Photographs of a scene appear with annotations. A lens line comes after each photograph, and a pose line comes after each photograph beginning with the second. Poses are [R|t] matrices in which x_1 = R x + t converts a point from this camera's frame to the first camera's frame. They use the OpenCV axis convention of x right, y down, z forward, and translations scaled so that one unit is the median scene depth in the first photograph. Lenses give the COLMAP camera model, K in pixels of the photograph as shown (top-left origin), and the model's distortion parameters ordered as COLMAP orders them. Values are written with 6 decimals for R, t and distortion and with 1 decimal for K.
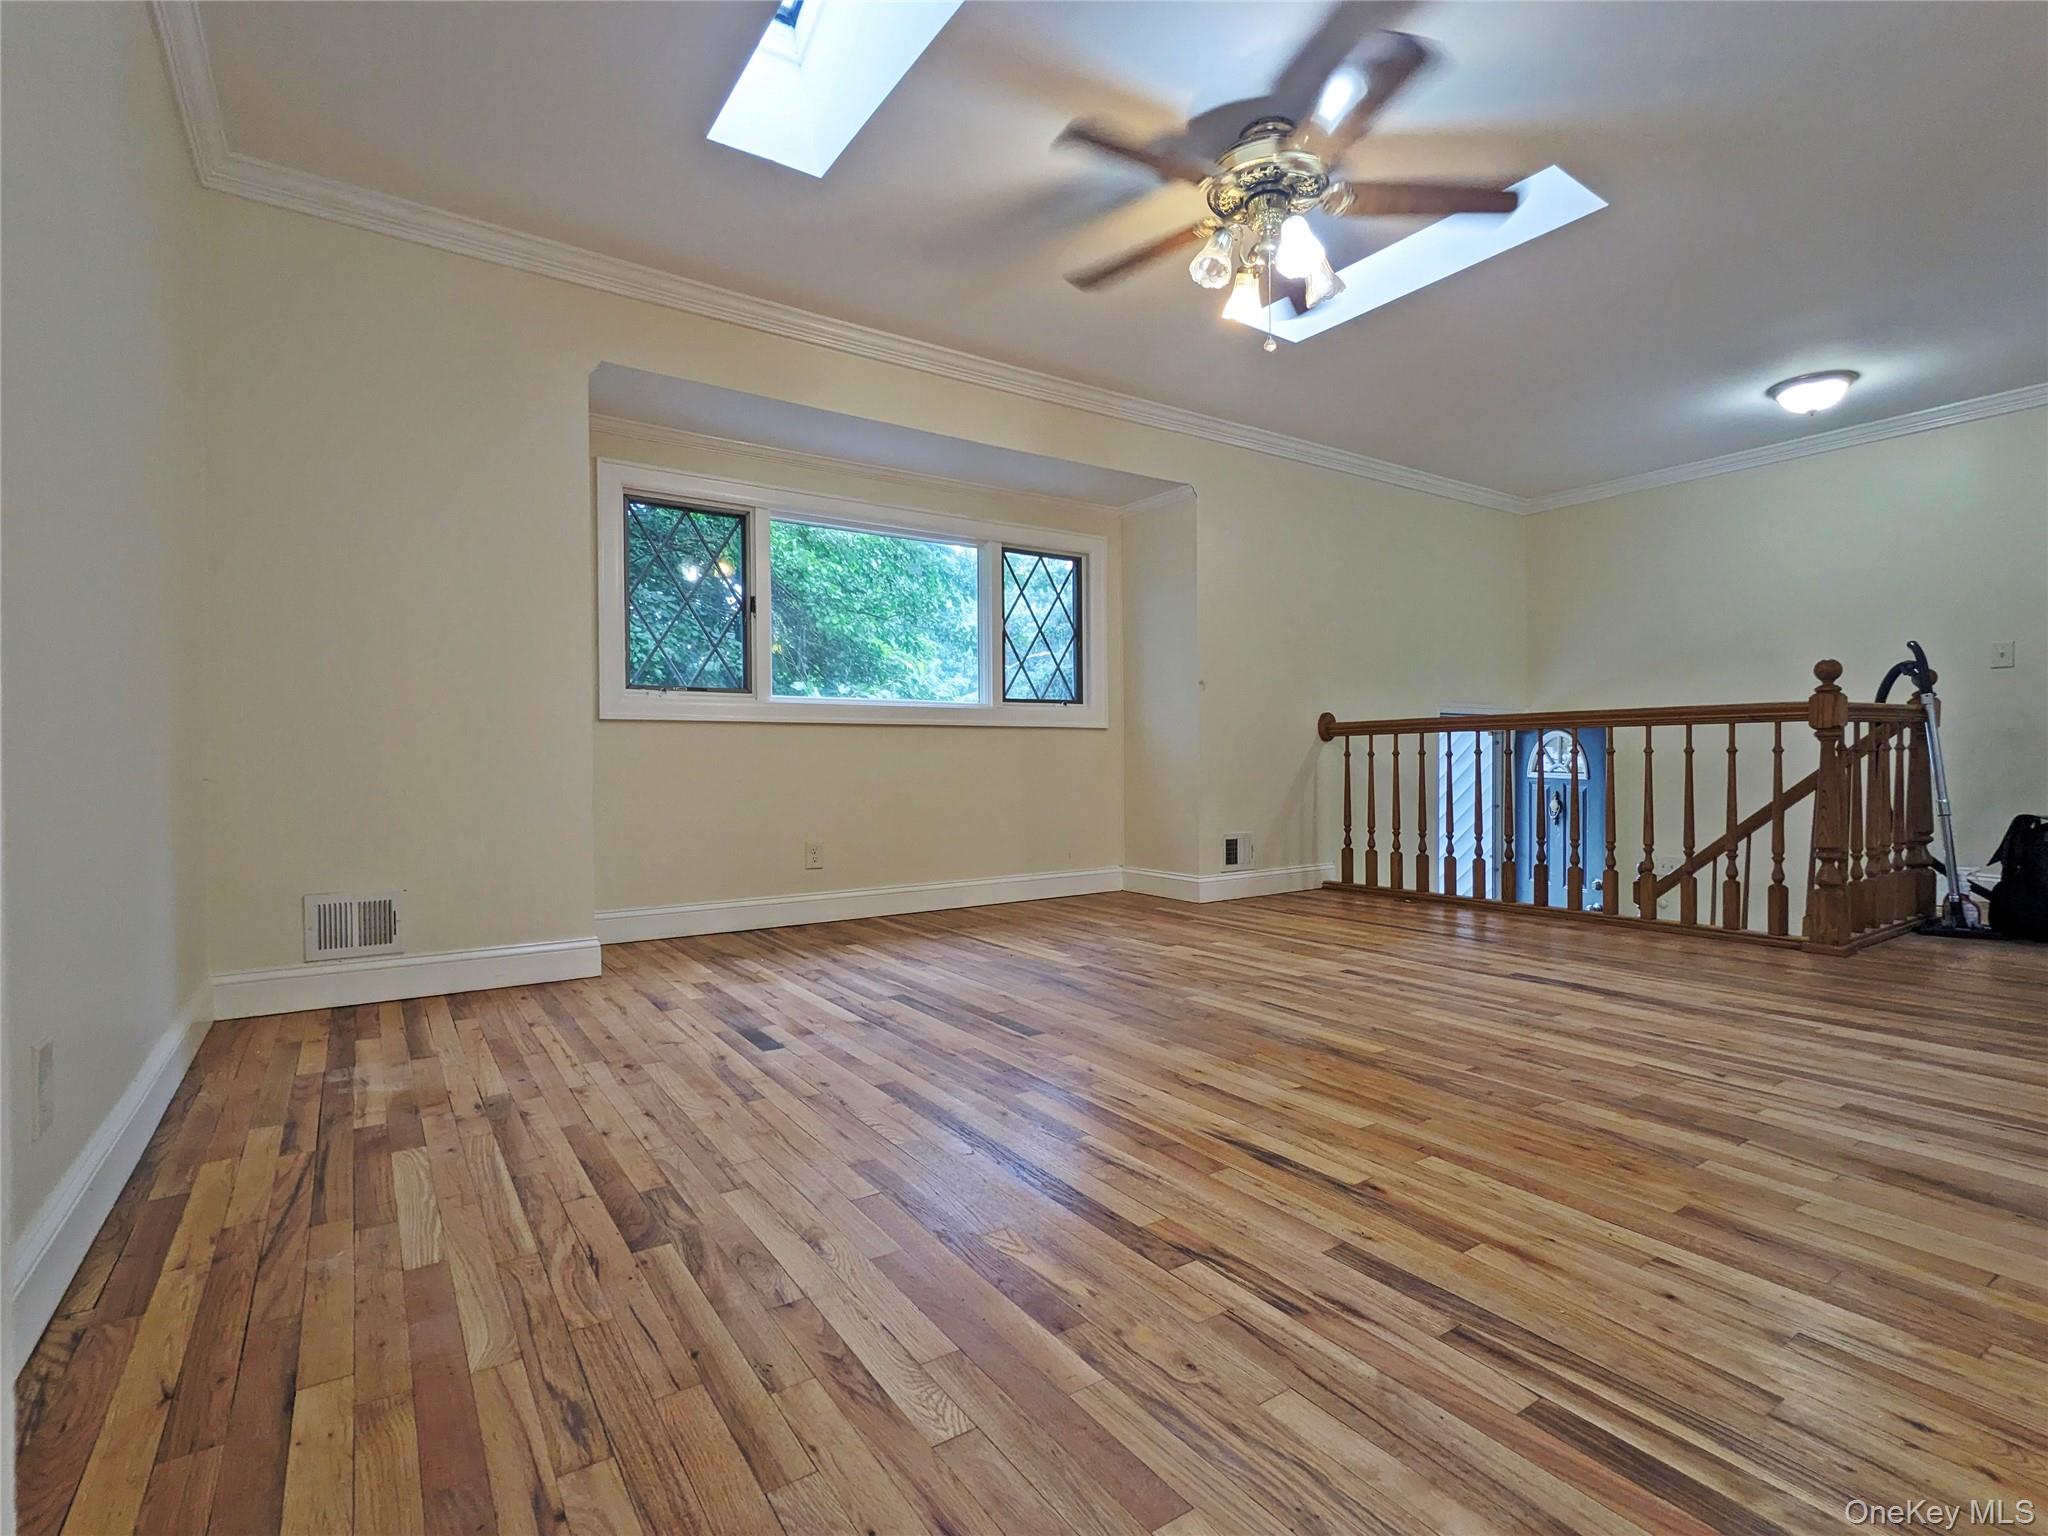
lens RADIAL K [[984.1, 0, 1026.9], [0, 984.1, 775.9], [0, 0, 1]] dist [-0.004588, 0.004279]
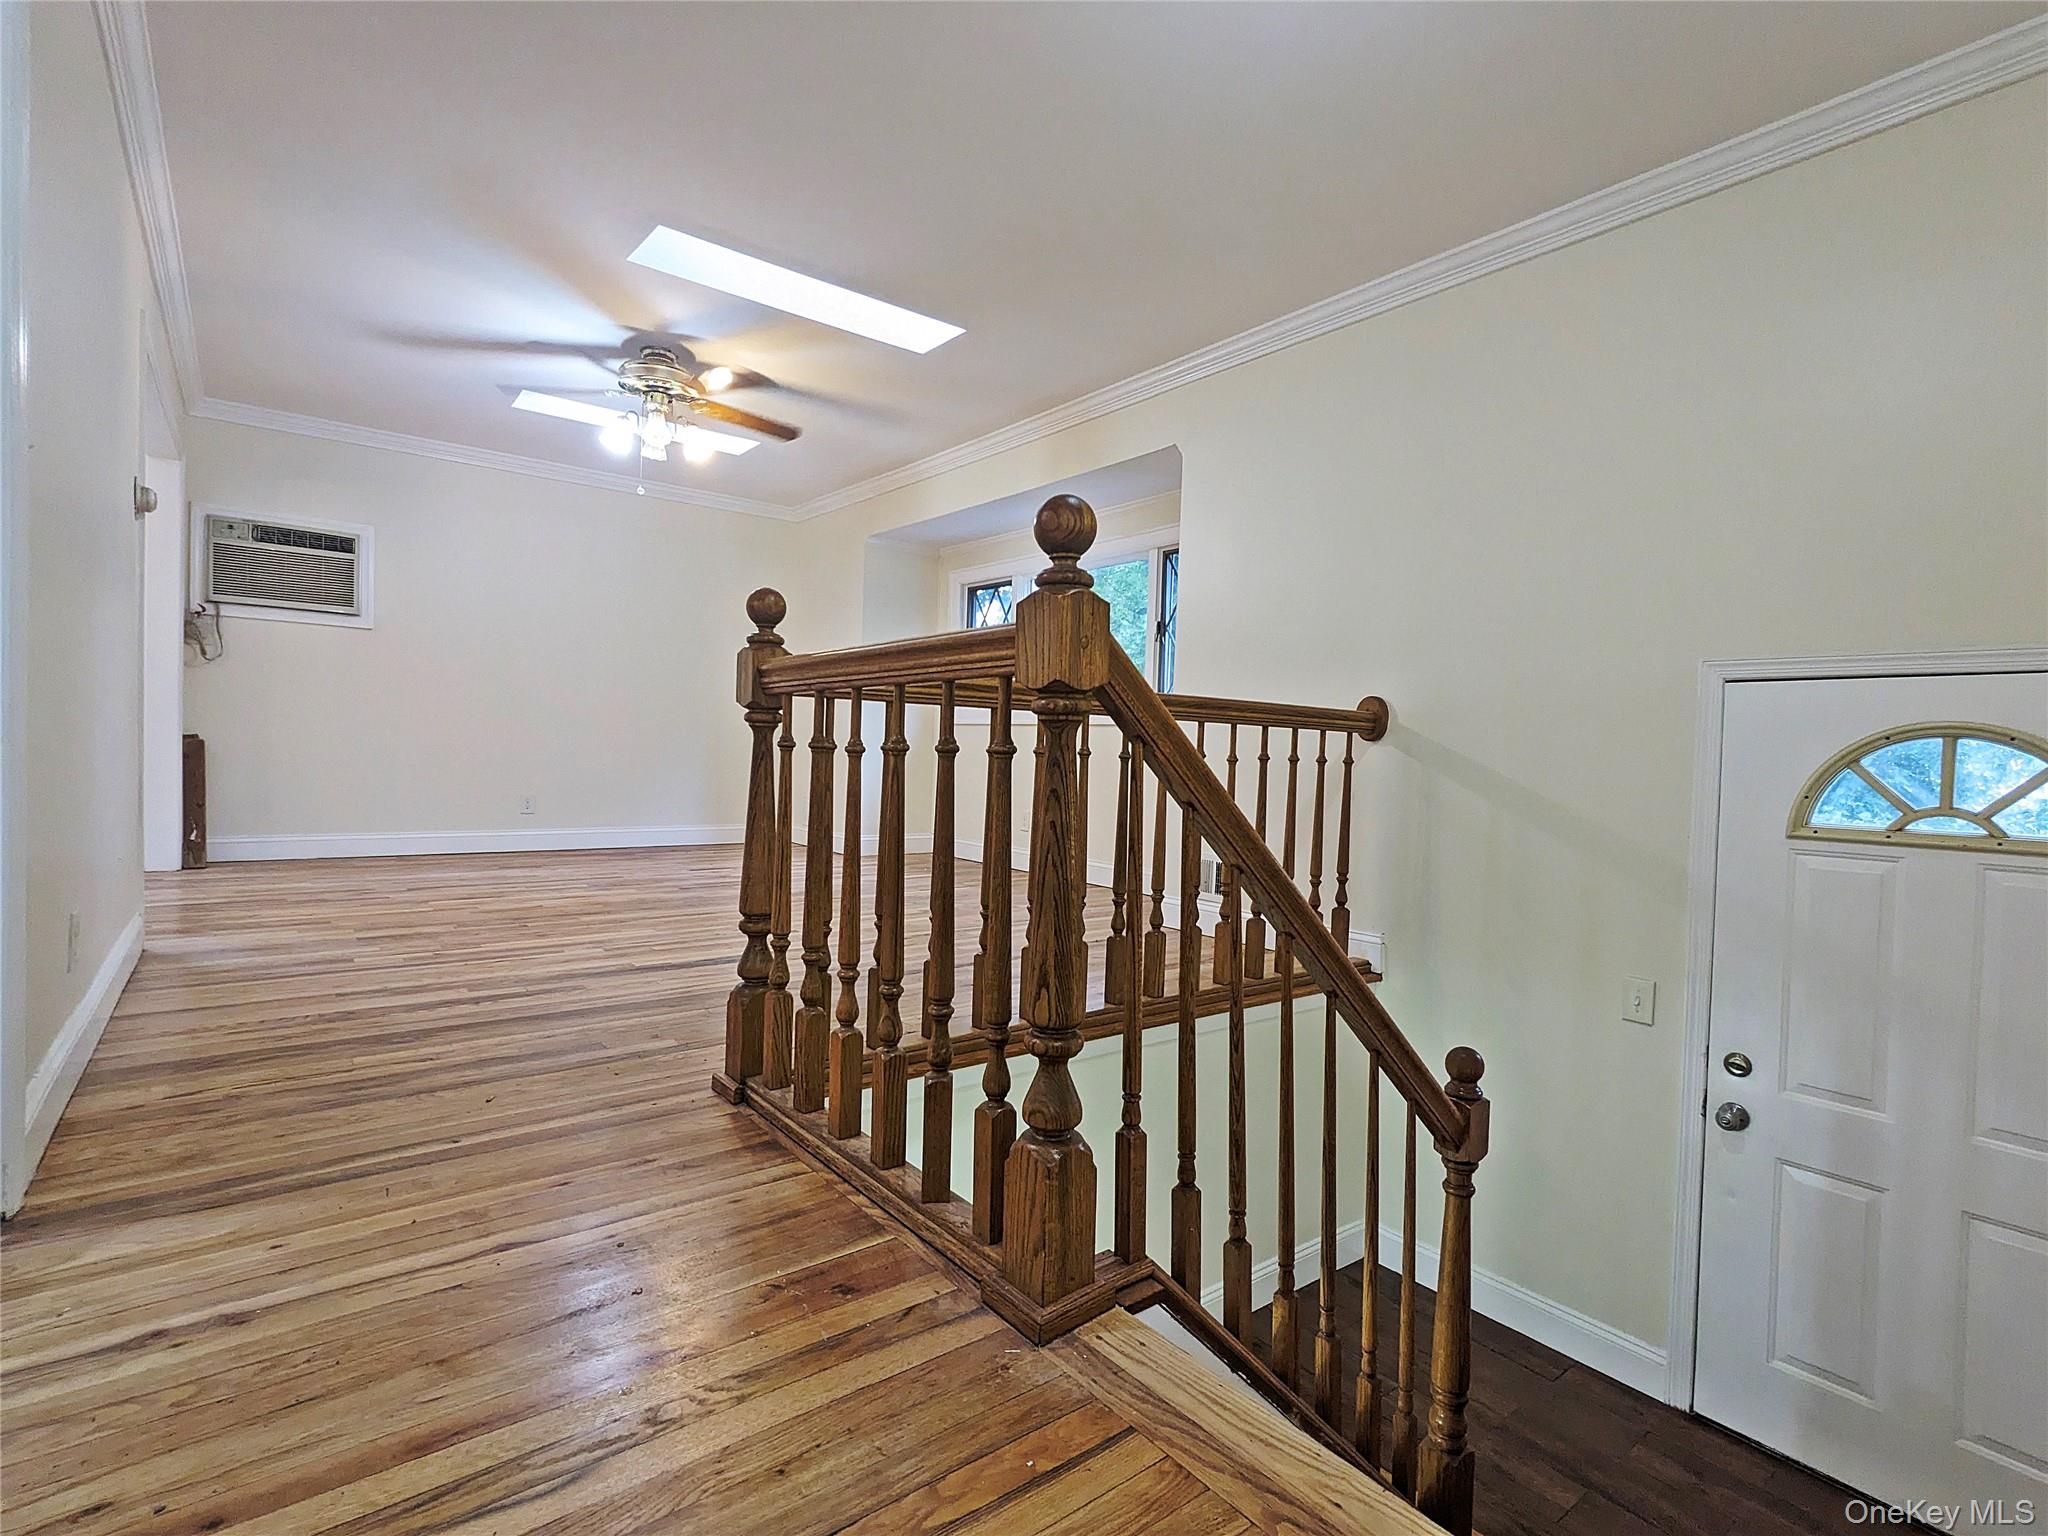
lens RADIAL K [[984.1, 0, 1023.8], [0, 984.1, 760.8], [0, 0, 1]] dist [-0.004588, 0.004279]
pose [[0.066303, 0.022449, -0.997547, 1.949565], [-0.049992, 0.998566, 0.019150, -0.047757], [0.996546, 0.048599, 0.067331, 1.547213]]
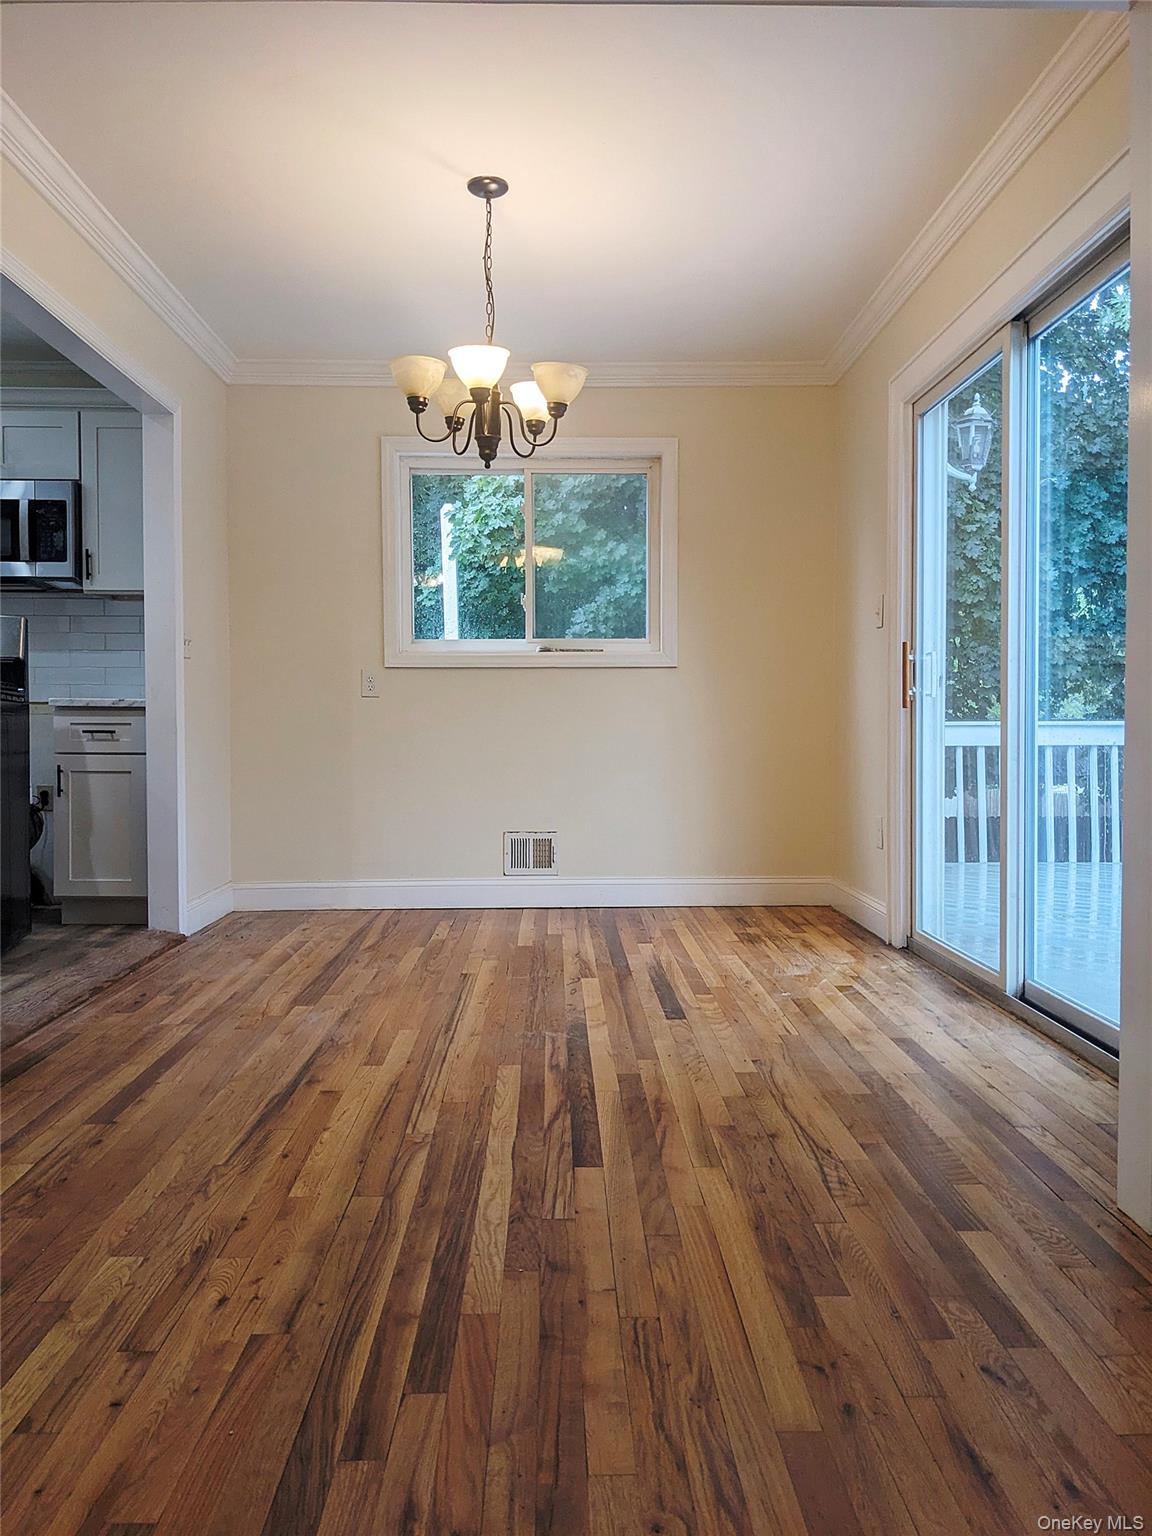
lens RADIAL K [[1235.6, 0, 575.9], [0, 1235.6, 762.3], [0, 0, 1]] dist [0.036564, -0.020845]
pose [[-0.841821, -0.016561, 0.539502, -0.165658], [0.011886, 0.998718, 0.049204, -0.059543], [-0.539625, 0.047834, -0.840545, 0.901610]]
